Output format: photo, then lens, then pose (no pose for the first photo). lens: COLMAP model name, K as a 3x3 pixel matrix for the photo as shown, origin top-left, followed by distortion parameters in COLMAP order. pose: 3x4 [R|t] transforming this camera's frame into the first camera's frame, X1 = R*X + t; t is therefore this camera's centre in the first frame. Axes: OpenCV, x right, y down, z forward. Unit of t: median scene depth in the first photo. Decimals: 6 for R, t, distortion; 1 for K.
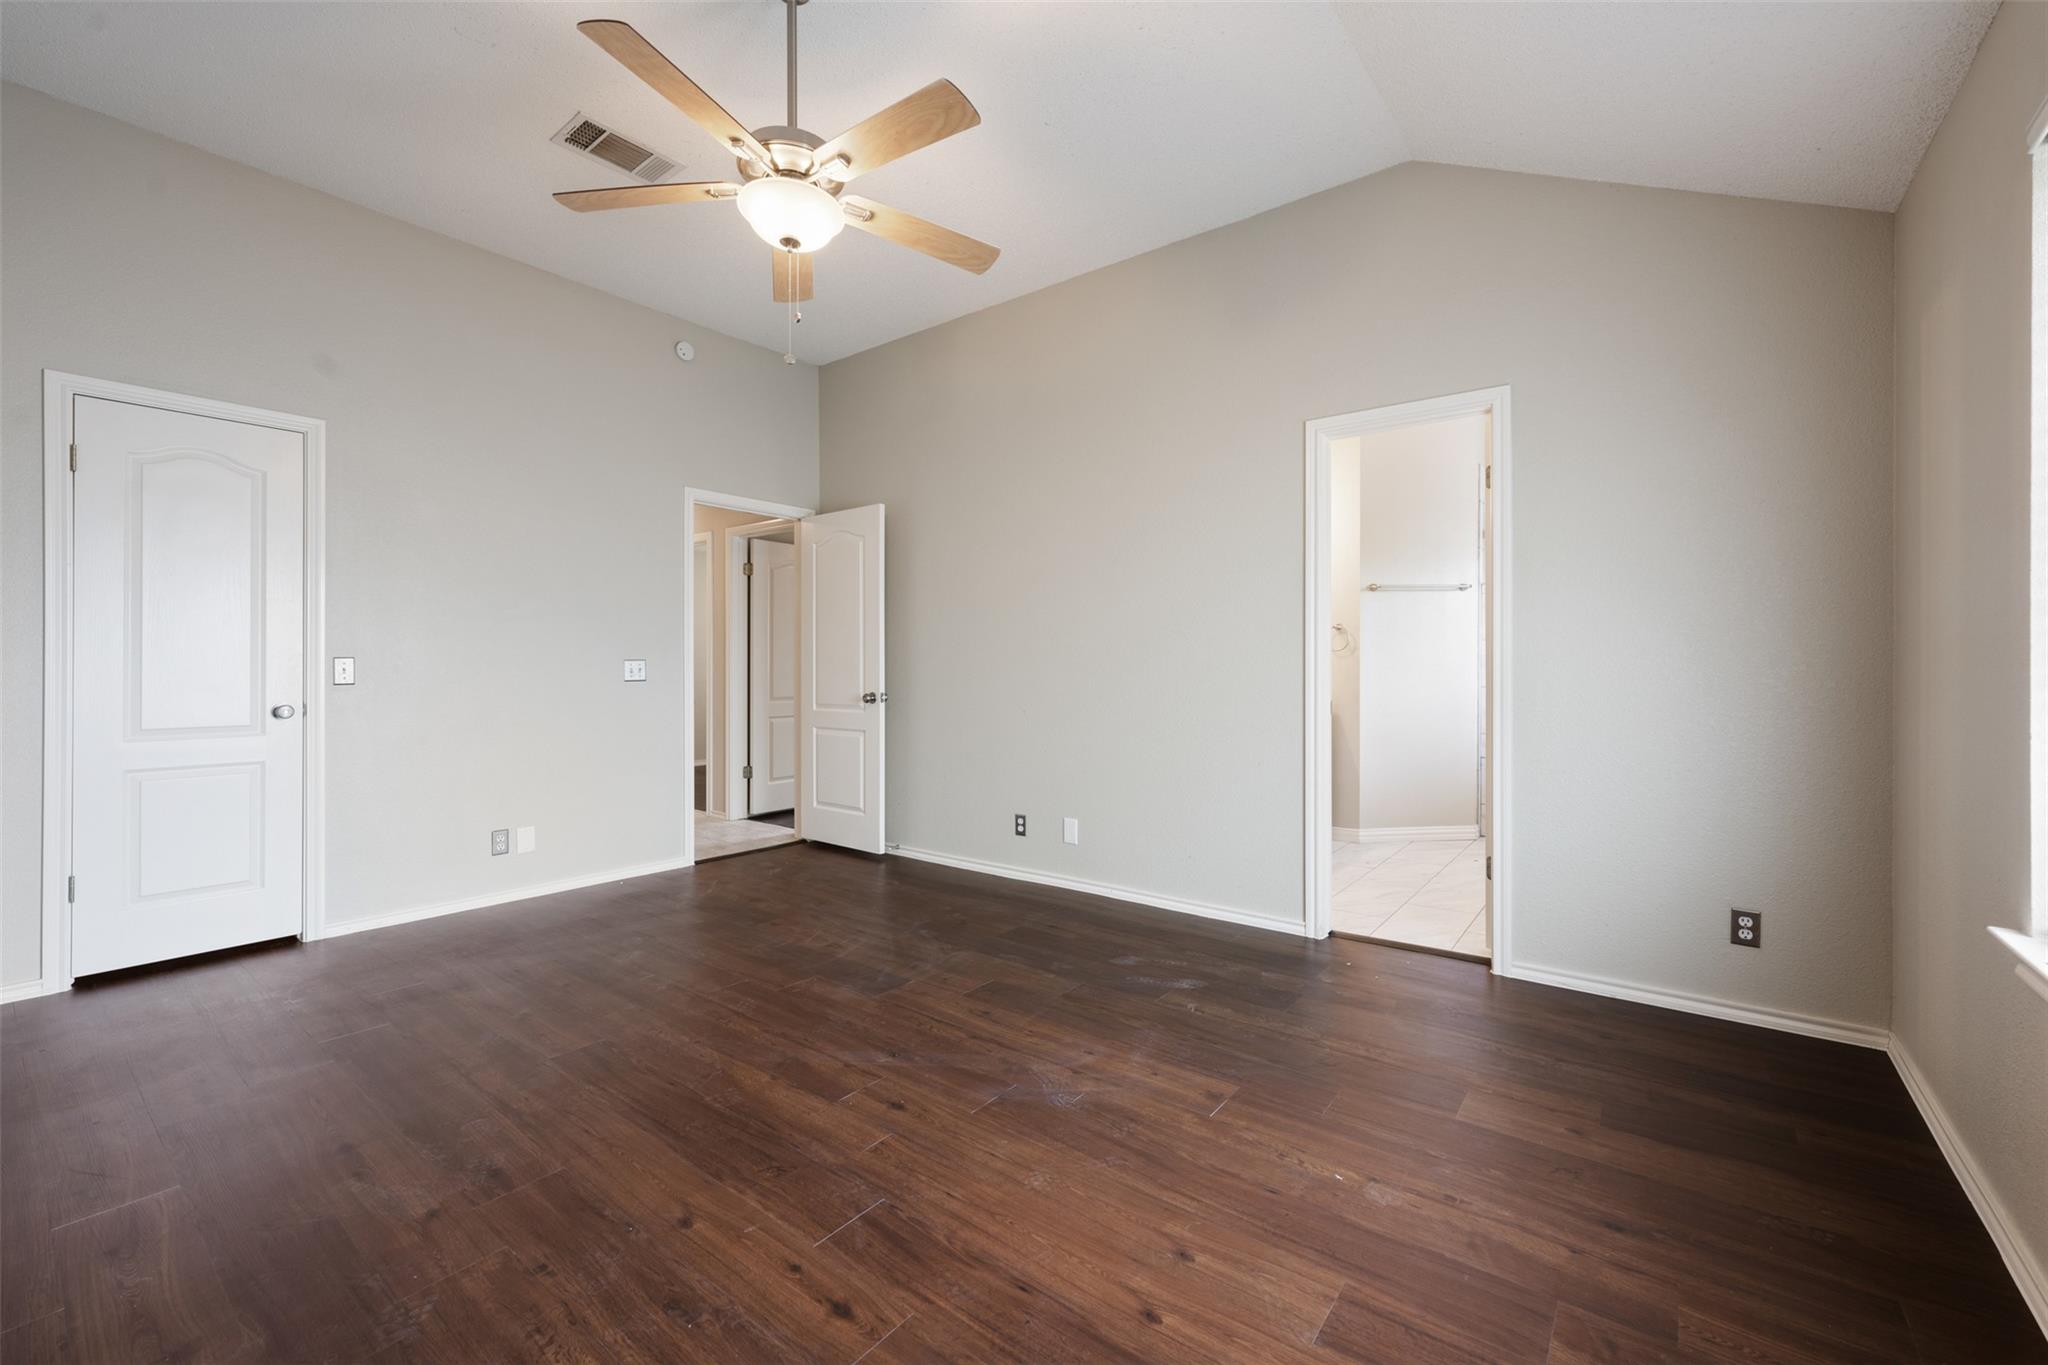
lens RADIAL K [[828.6, 0, 1019.6], [0, 828.6, 688.3], [0, 0, 1]] dist [0.000170, -0.000274]
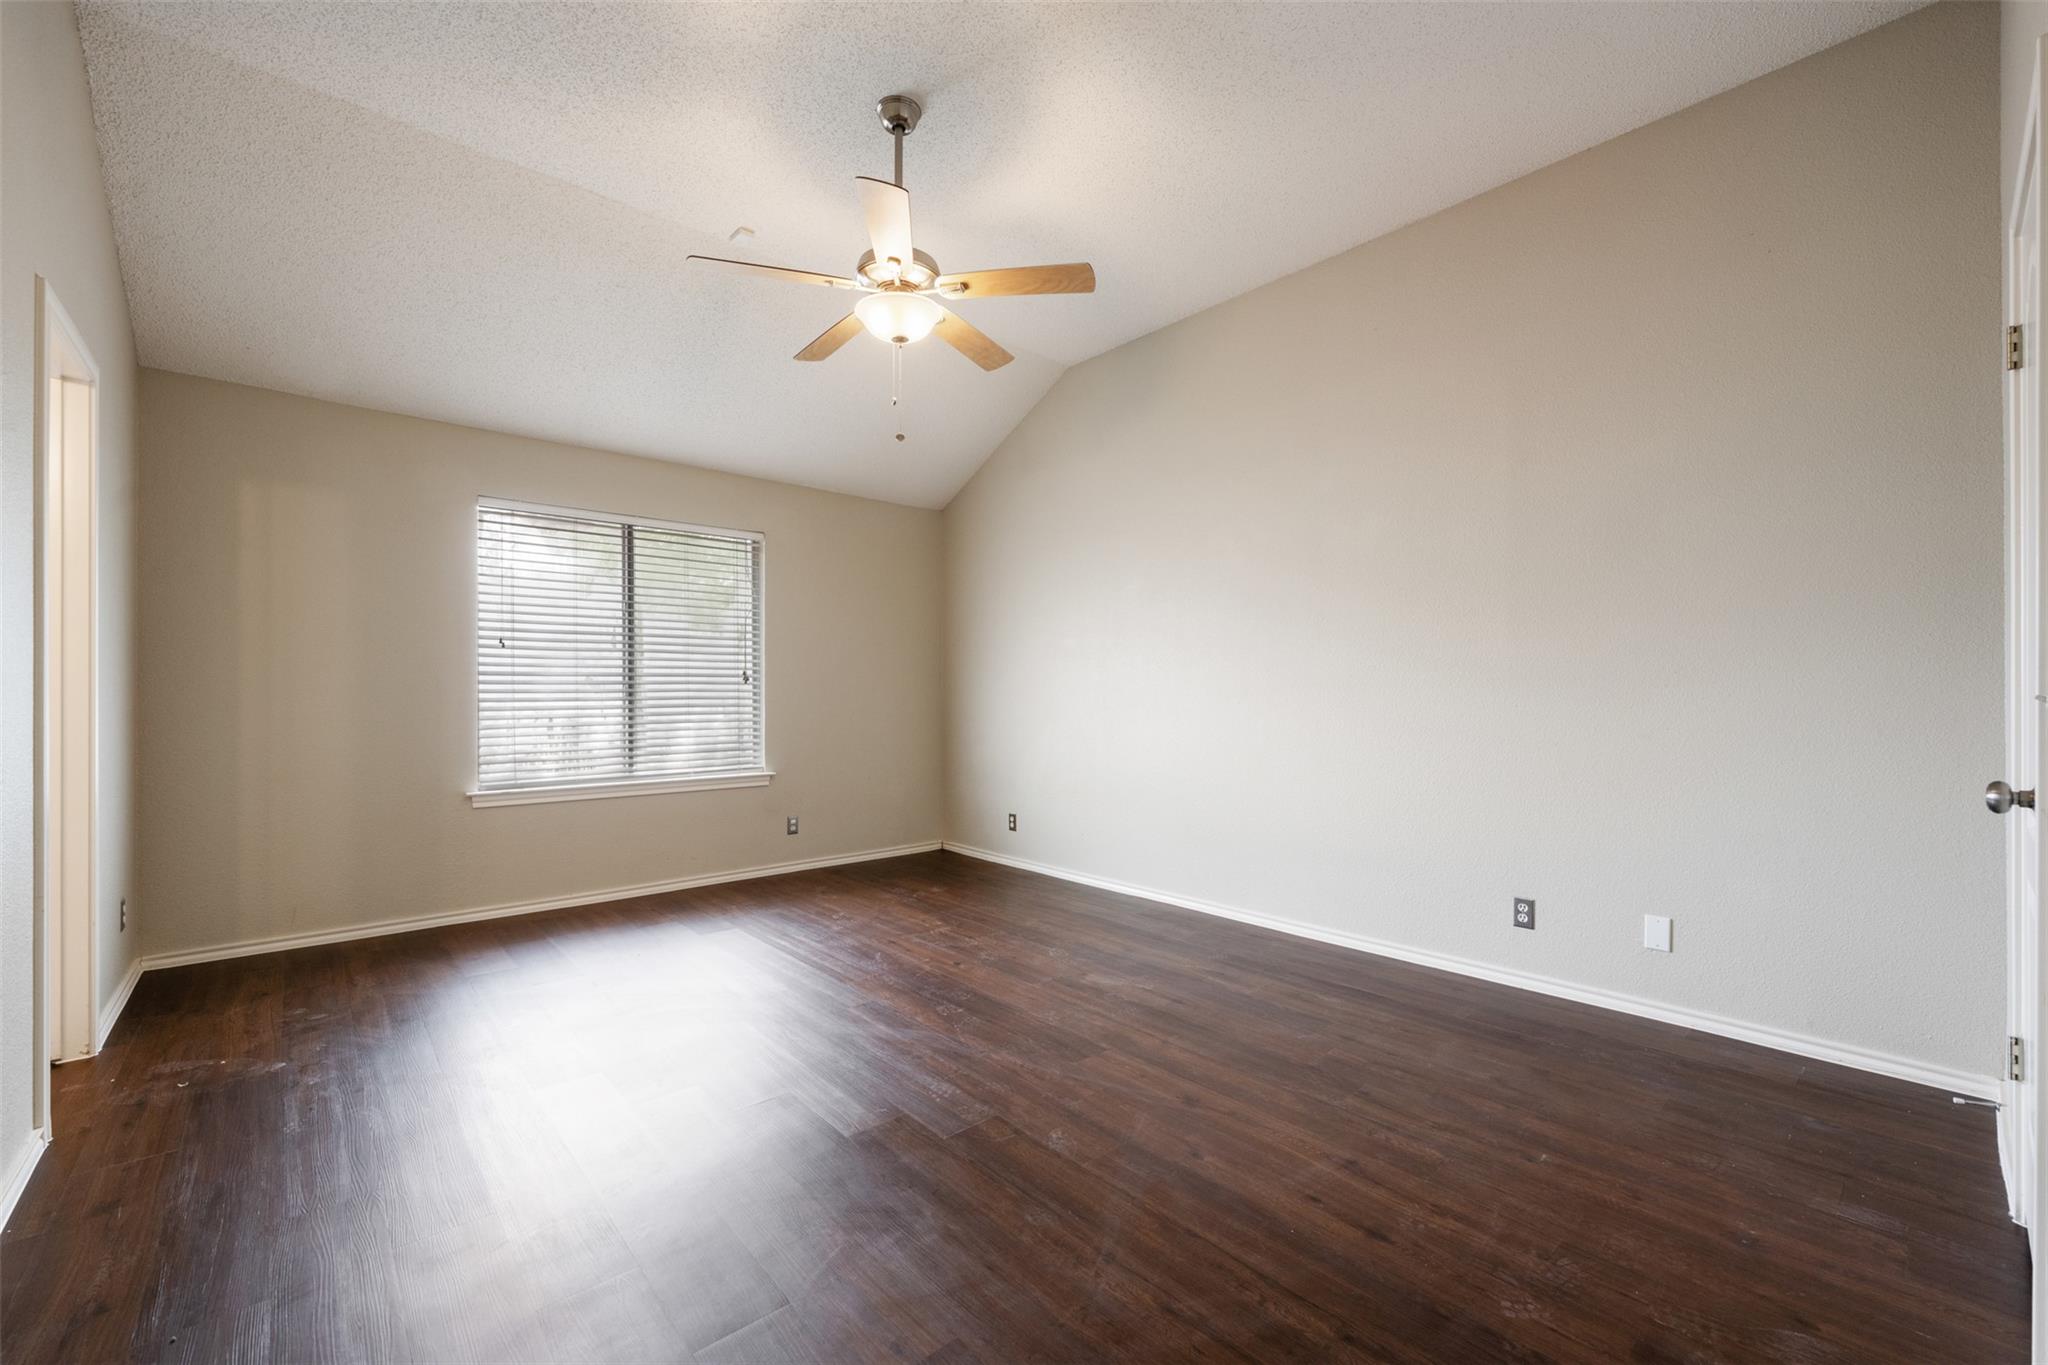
lens RADIAL K [[828.6, 0, 1019.6], [0, 828.6, 688.3], [0, 0, 1]] dist [0.000170, -0.000274]
pose [[-0.982618, 0.001943, 0.185628, -0.758081], [0.005789, 0.999780, 0.020182, -0.059689], [-0.185548, 0.020906, -0.982413, 2.408098]]
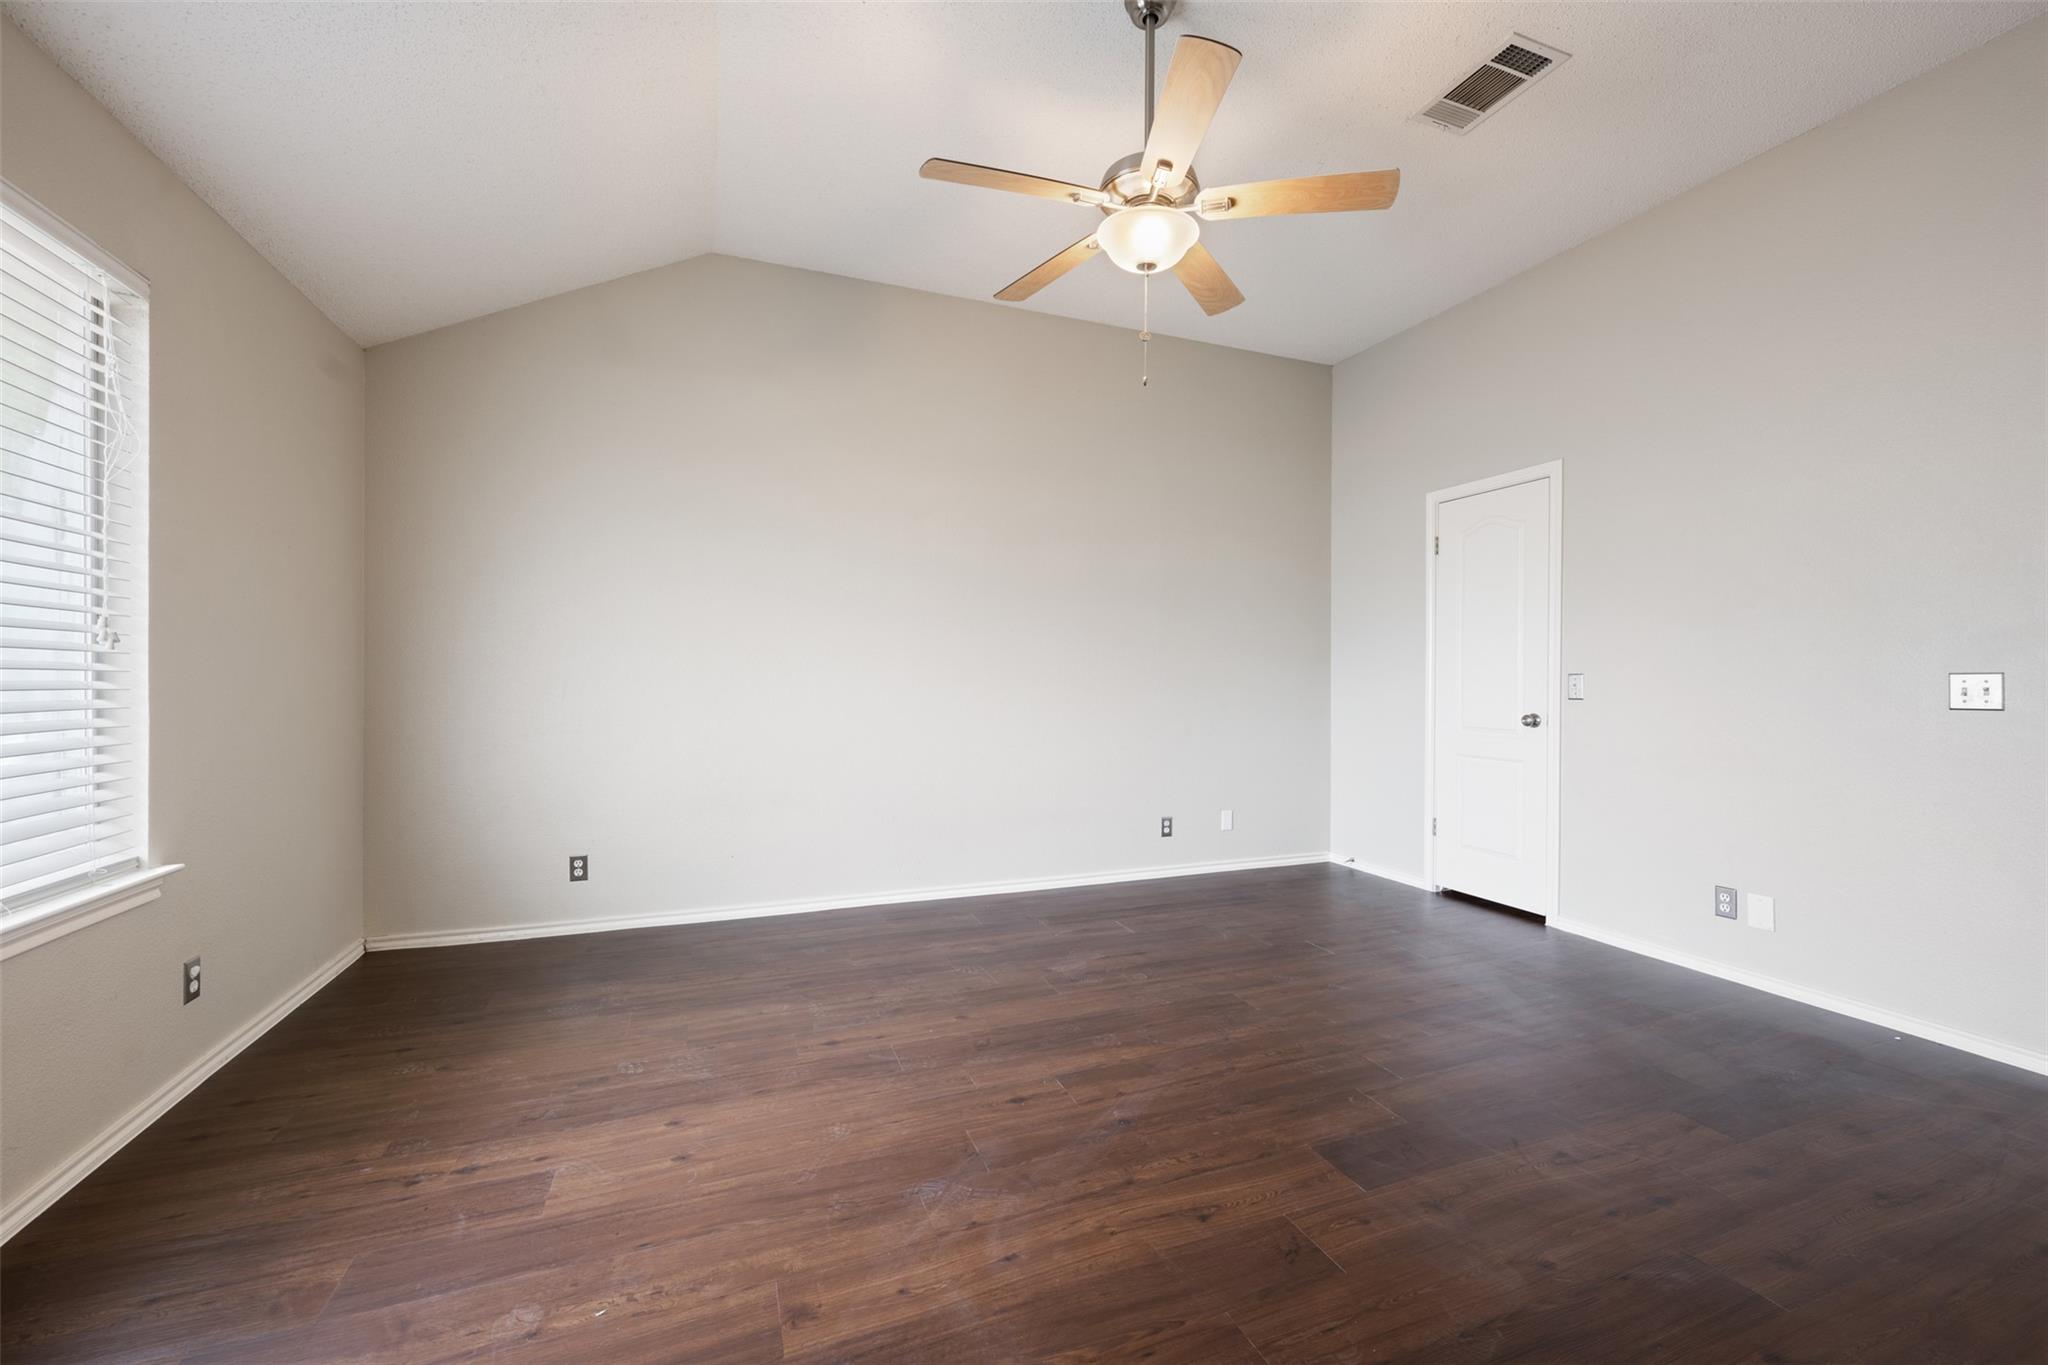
lens RADIAL K [[814.7, 0, 1027.8], [0, 814.7, 678.3], [0, 0, 1]] dist [-0.000015, -0.000251]
pose [[-0.506284, -0.004137, -0.862357, 0.748047], [-0.029090, 0.999501, 0.012283, -0.038564], [0.861876, 0.031305, -0.506152, 1.549658]]
